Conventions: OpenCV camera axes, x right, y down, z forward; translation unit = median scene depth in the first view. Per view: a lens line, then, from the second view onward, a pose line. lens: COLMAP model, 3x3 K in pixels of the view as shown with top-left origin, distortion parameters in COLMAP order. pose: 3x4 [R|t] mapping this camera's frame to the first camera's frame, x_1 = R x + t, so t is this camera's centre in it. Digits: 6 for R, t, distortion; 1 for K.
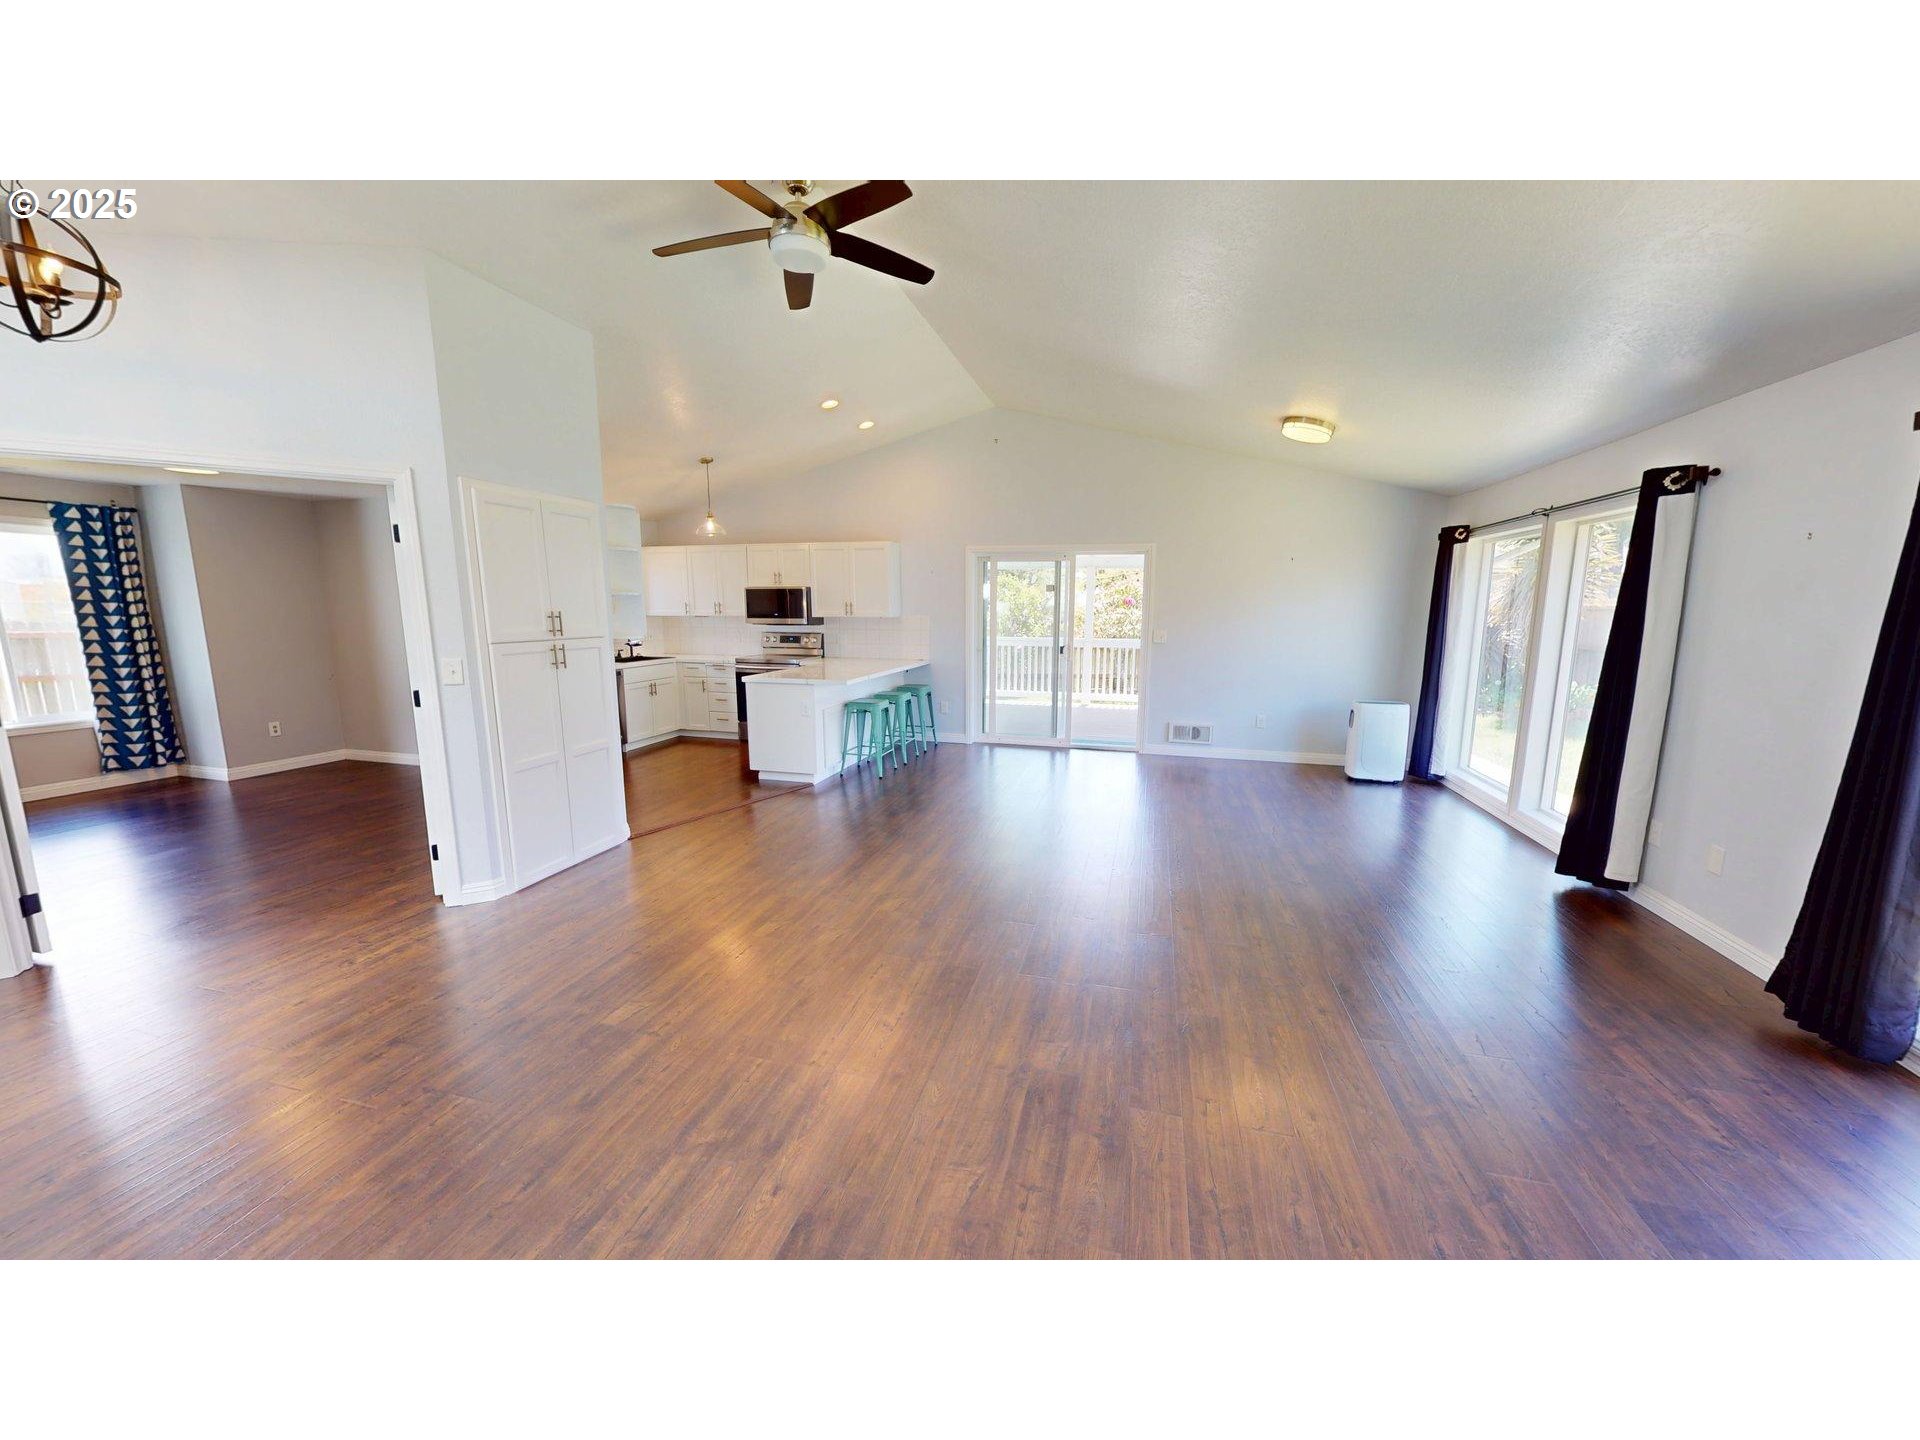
lens RADIAL K [[709.8, 0, 958.0], [0, 709.8, 709.6], [0, 0, 1]] dist [-0.001455, 0.000637]
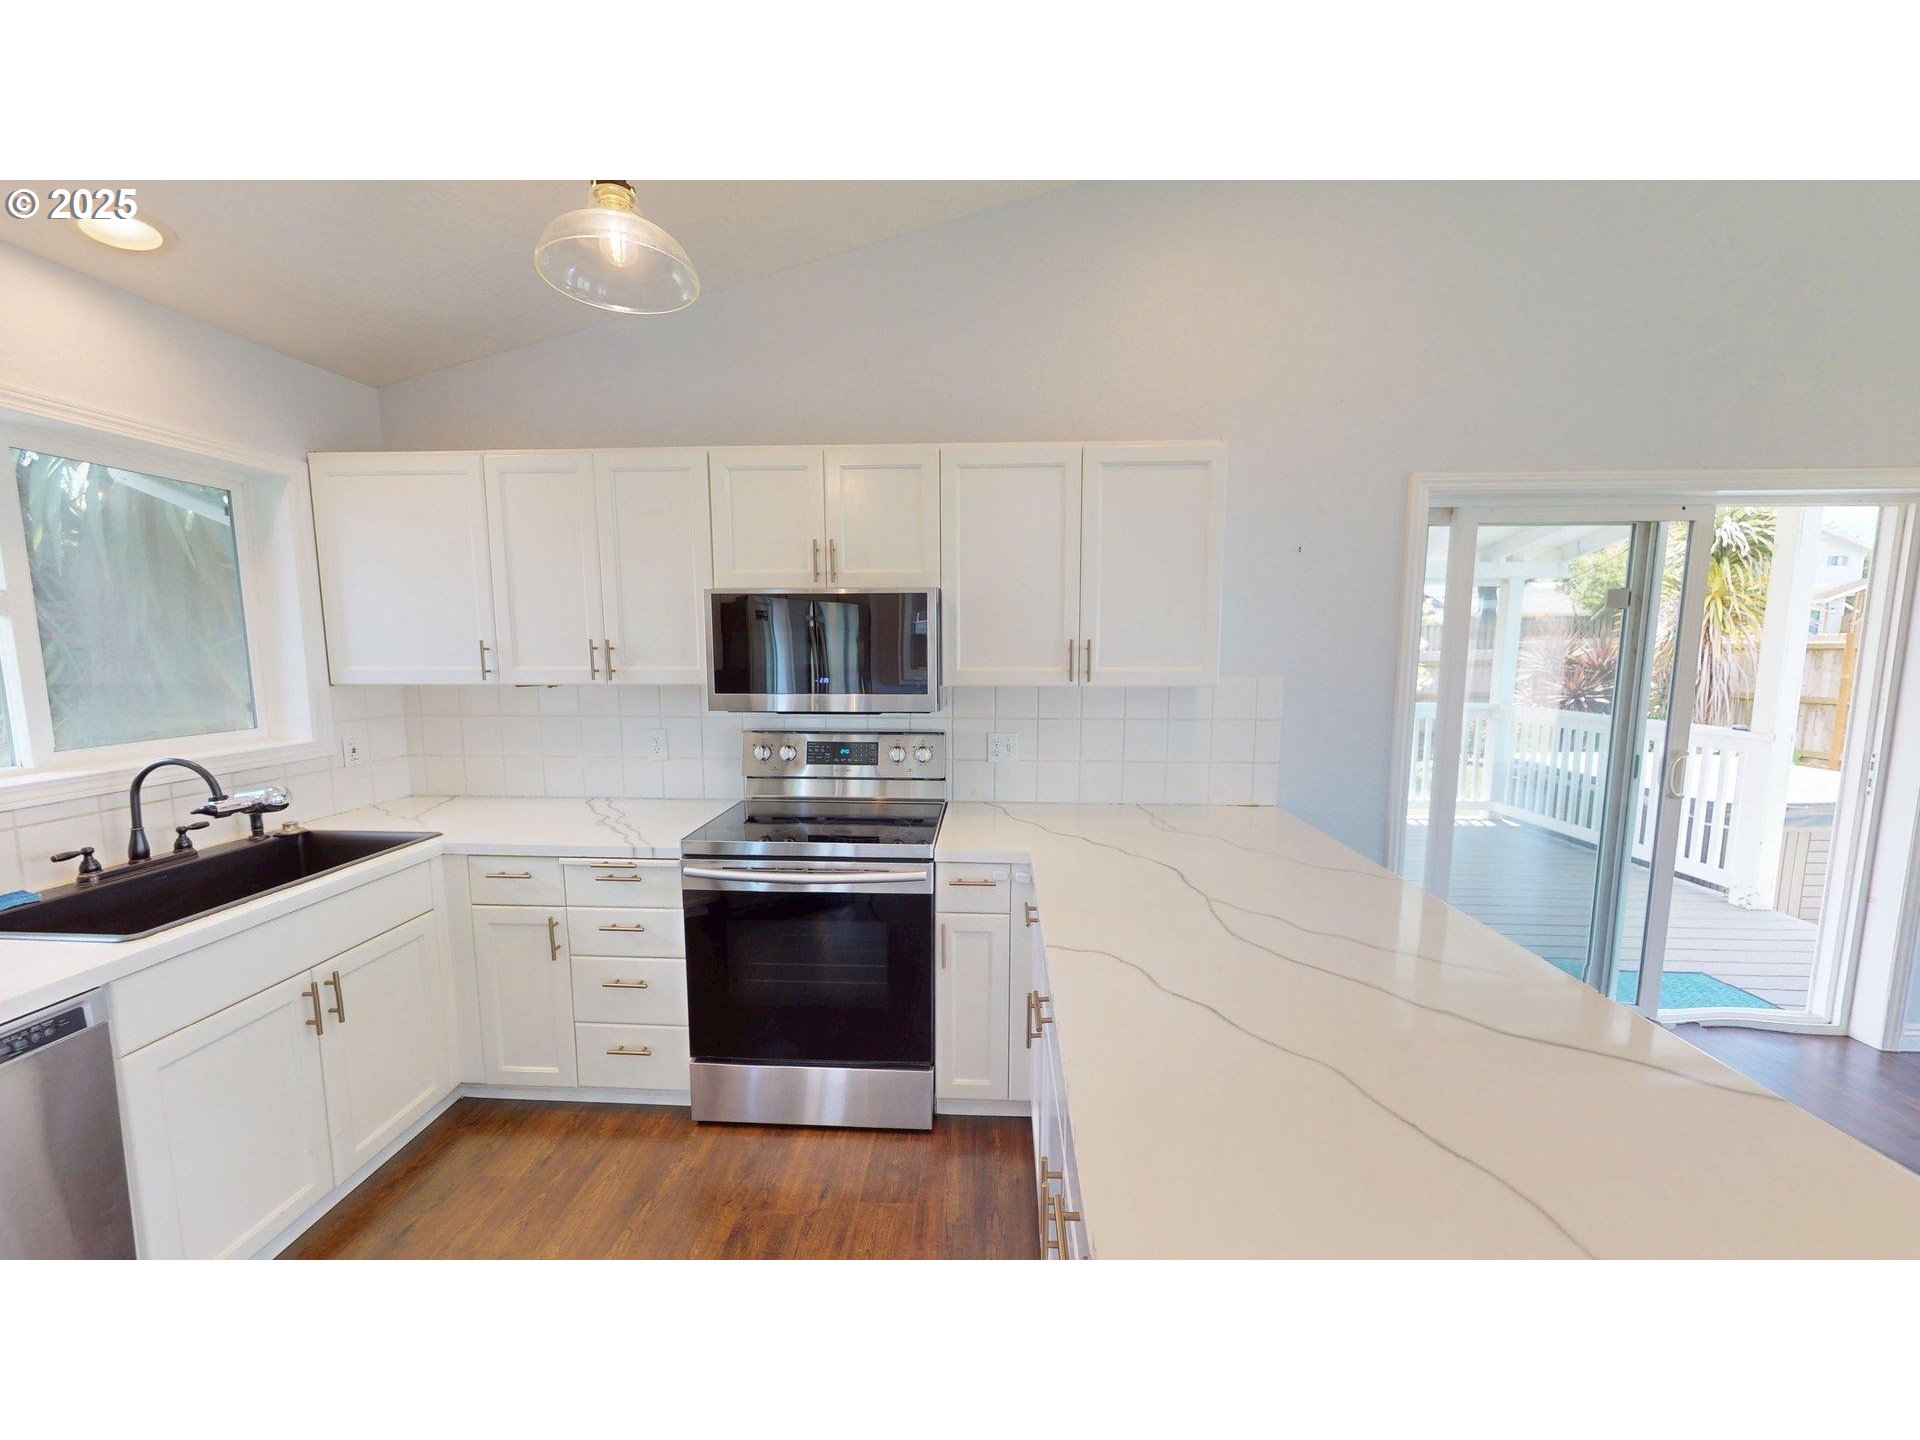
lens RADIAL K [[709.8, 0, 968.9], [0, 709.8, 724.5], [0, 0, 1]] dist [-0.001455, 0.000637]
pose [[0.974950, -0.026285, 0.220864, -0.260069], [0.035593, 0.998633, -0.038266, -0.100816], [-0.219556, 0.045169, 0.974554, 0.691571]]
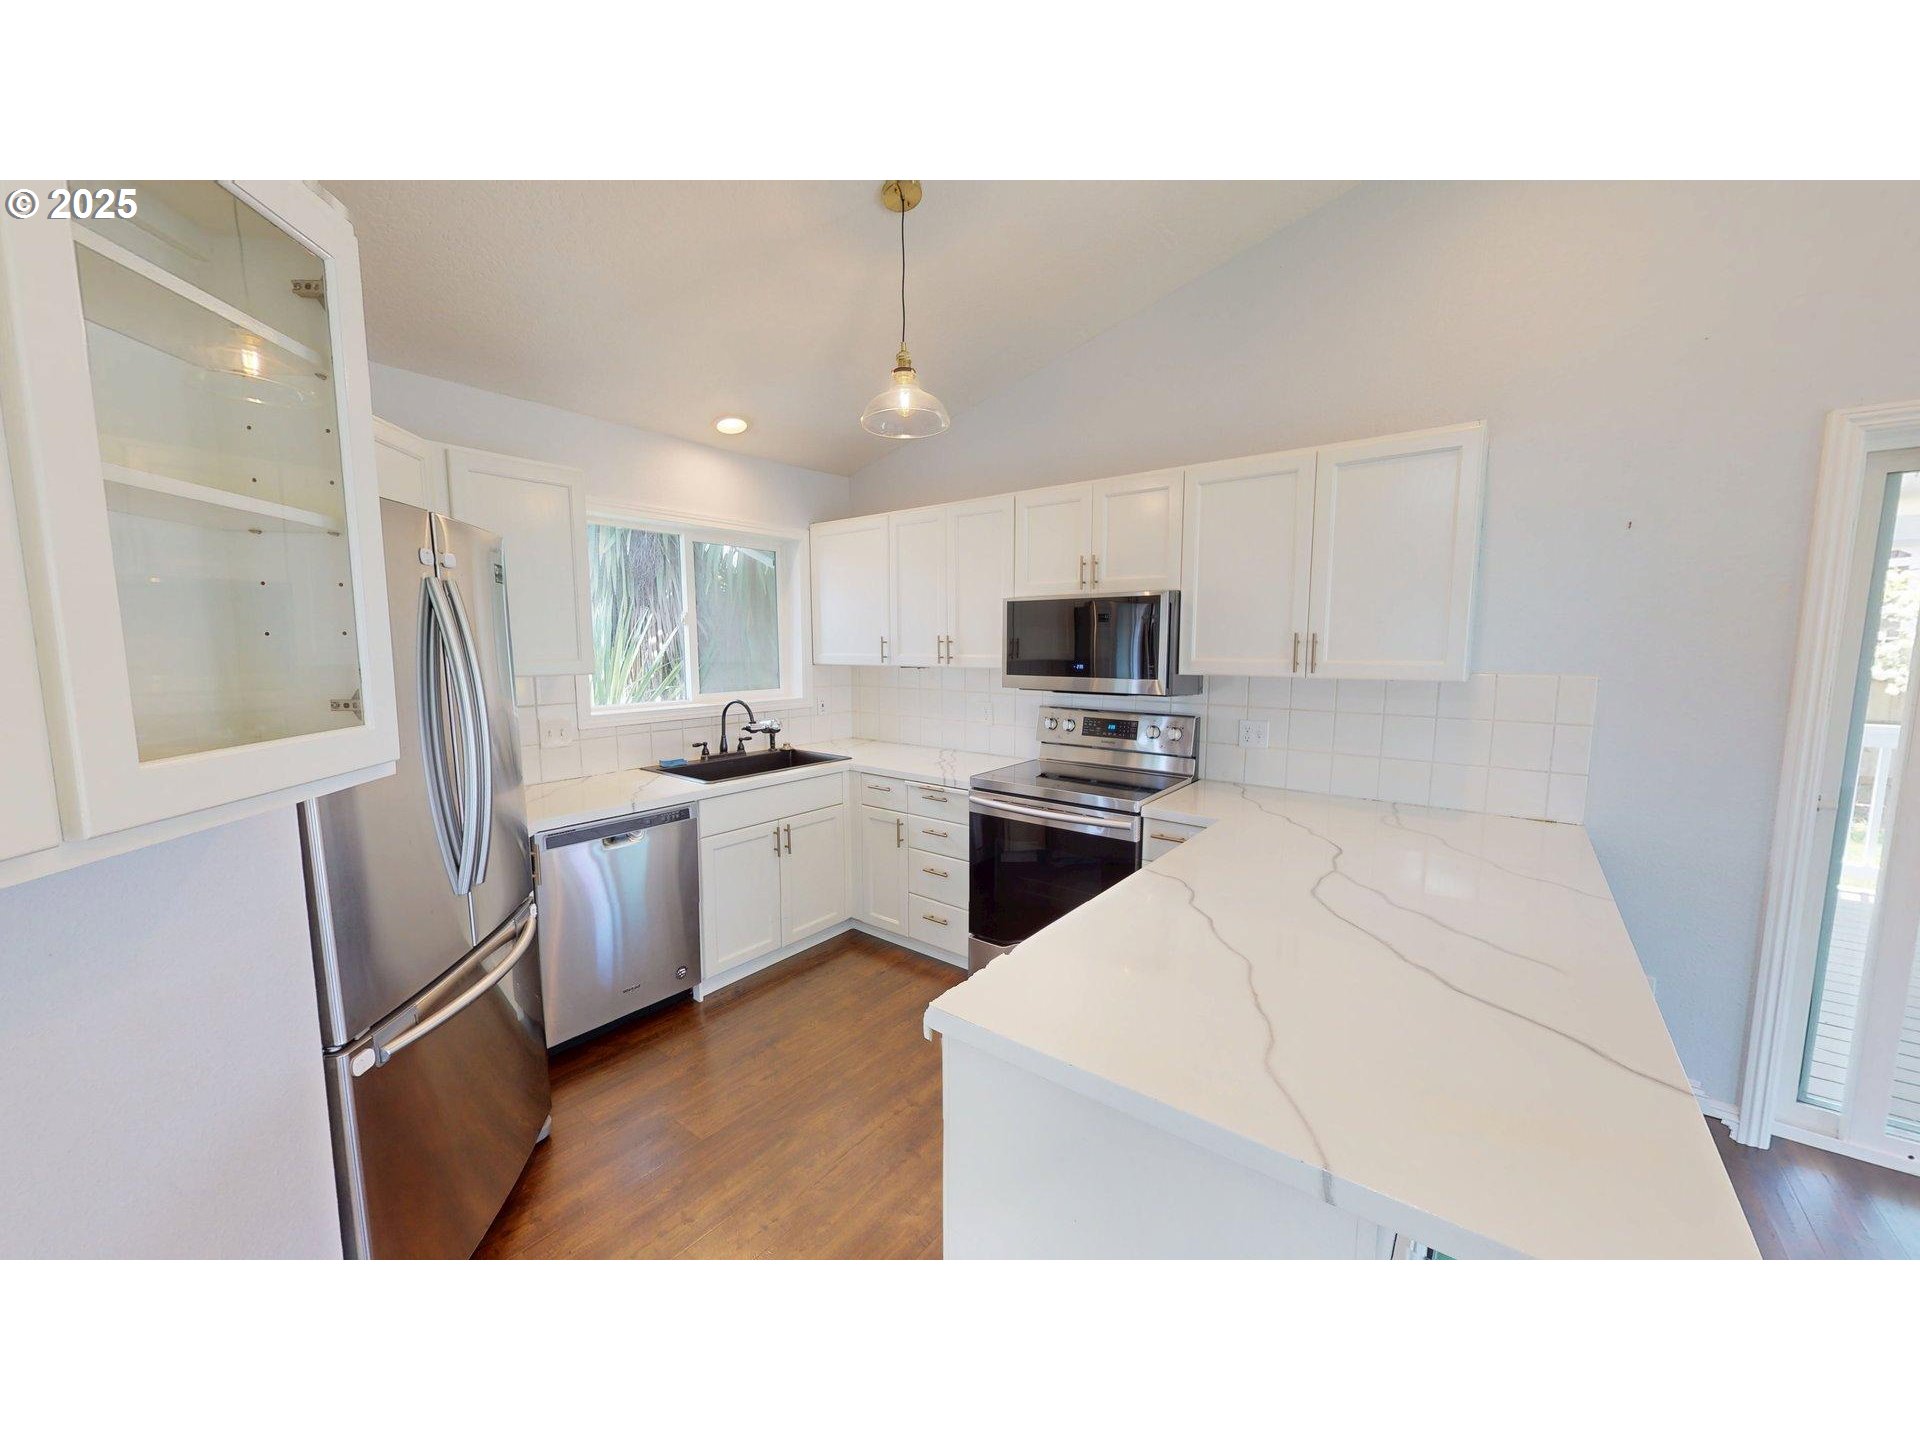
lens RADIAL K [[709.8, 0, 953.9], [0, 709.8, 716.2], [0, 0, 1]] dist [-0.001455, 0.000637]
pose [[0.923863, 0.037513, -0.380881, -0.171742], [-0.055903, 0.997738, -0.037331, -0.088791], [0.378619, 0.055781, 0.923870, 0.621543]]
